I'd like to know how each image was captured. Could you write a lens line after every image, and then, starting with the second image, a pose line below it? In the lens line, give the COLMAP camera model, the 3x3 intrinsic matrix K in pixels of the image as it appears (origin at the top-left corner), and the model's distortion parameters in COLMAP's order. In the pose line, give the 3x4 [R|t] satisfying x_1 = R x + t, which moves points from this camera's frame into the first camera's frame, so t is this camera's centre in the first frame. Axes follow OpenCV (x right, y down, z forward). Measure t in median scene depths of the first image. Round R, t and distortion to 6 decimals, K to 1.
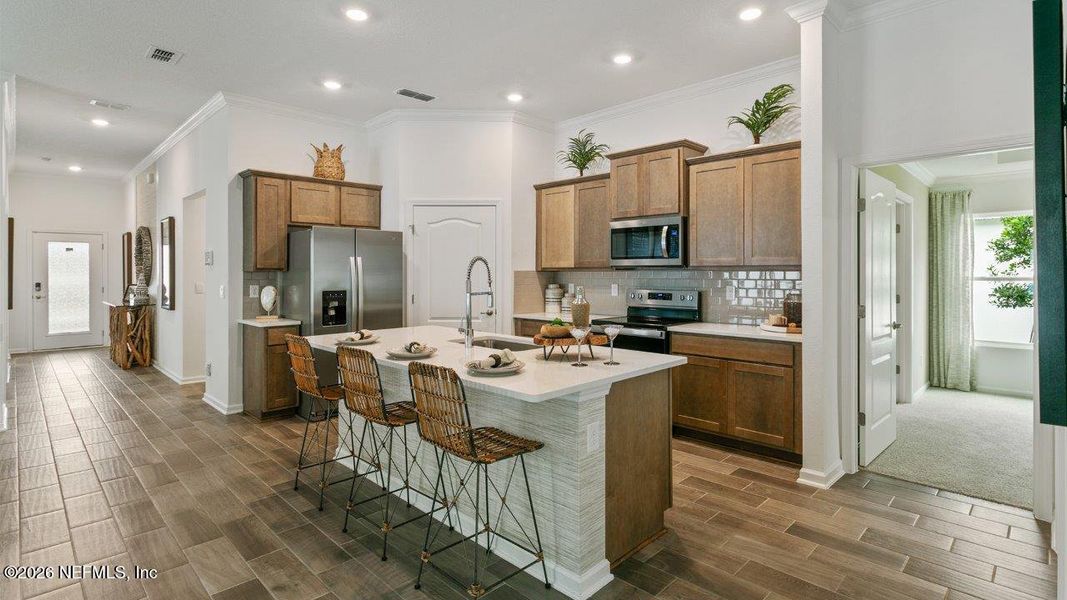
lens RADIAL K [[512.4, 0, 538.2], [0, 512.4, 281.1], [0, 0, 1]] dist [-0.003934, 0.000067]
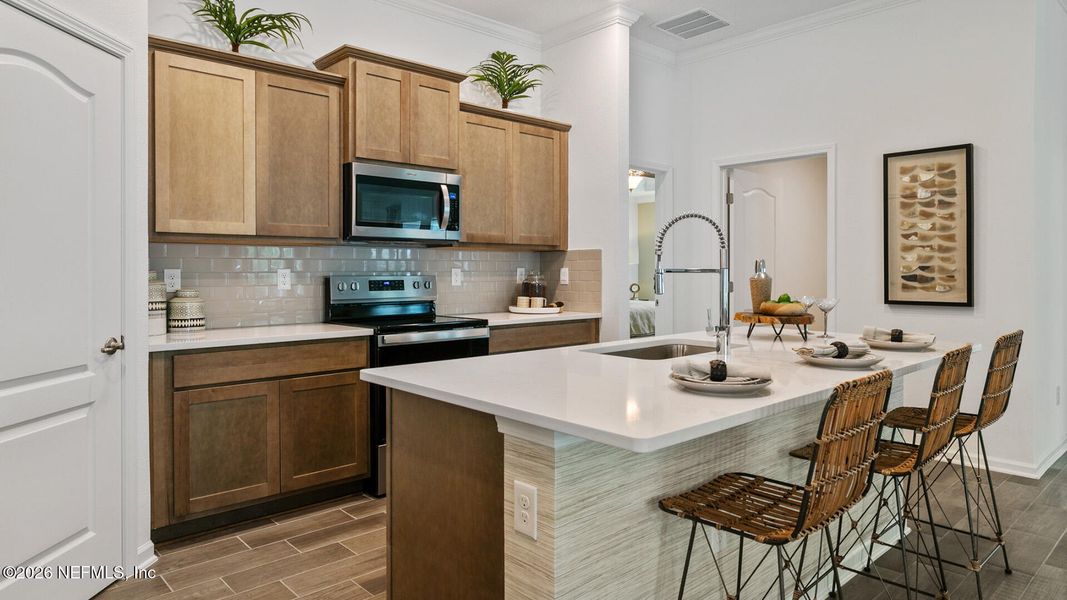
lens RADIAL K [[674.8, 0, 532.8], [0, 674.8, 261.7], [0, 0, 1]] dist [-0.001776, -0.000210]
pose [[0.036557, 0.000309, 0.999332, -0.590651], [0.005225, 0.999986, -0.000501, 0.000772], [-0.999318, 0.005240, 0.036555, 0.716379]]
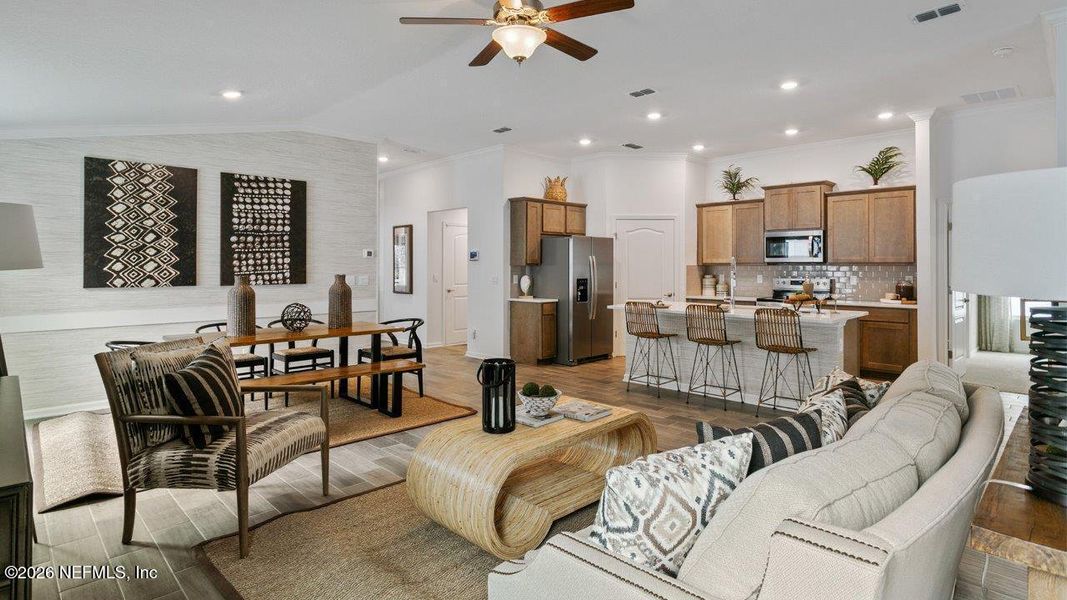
lens RADIAL K [[535.2, 0, 537.8], [0, 535.2, 269.3], [0, 0, 1]] dist [-0.001761, -0.000416]
pose [[0.999996, 0.001491, -0.002304, -0.476849], [-0.001519, 0.999924, -0.012218, 0.009917], [0.002286, 0.012221, 0.999923, -0.503774]]
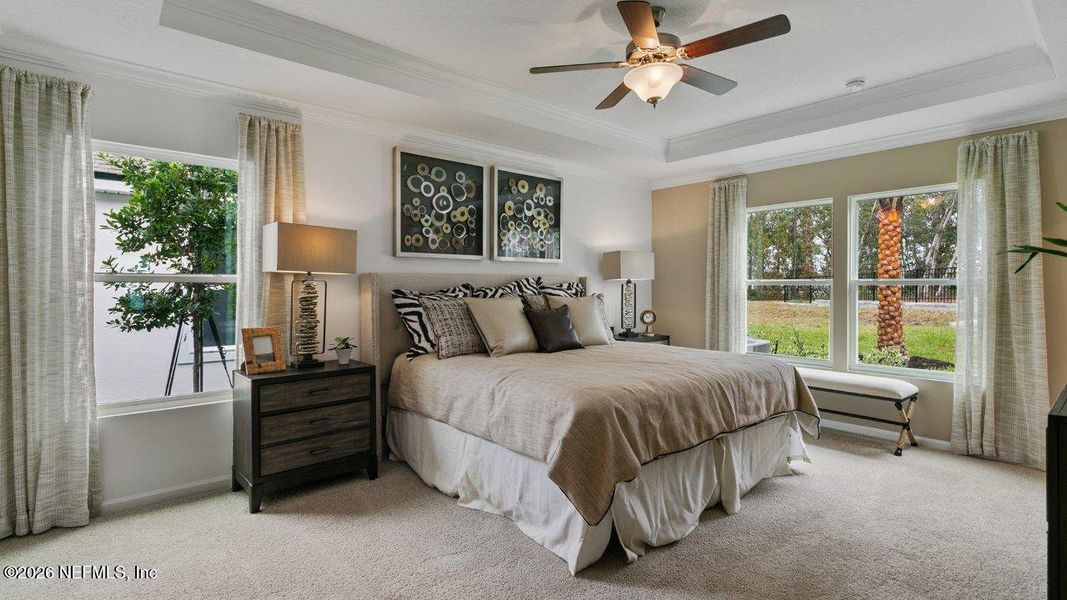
lens RADIAL K [[512.4, 0, 538.2], [0, 512.4, 281.1], [0, 0, 1]] dist [-0.003934, 0.000067]
pose [[0.079266, 0.007188, 0.996828, 0.464420], [0.016887, 0.999821, -0.008552, 0.010857], [-0.996710, 0.017512, 0.079131, 0.619177]]
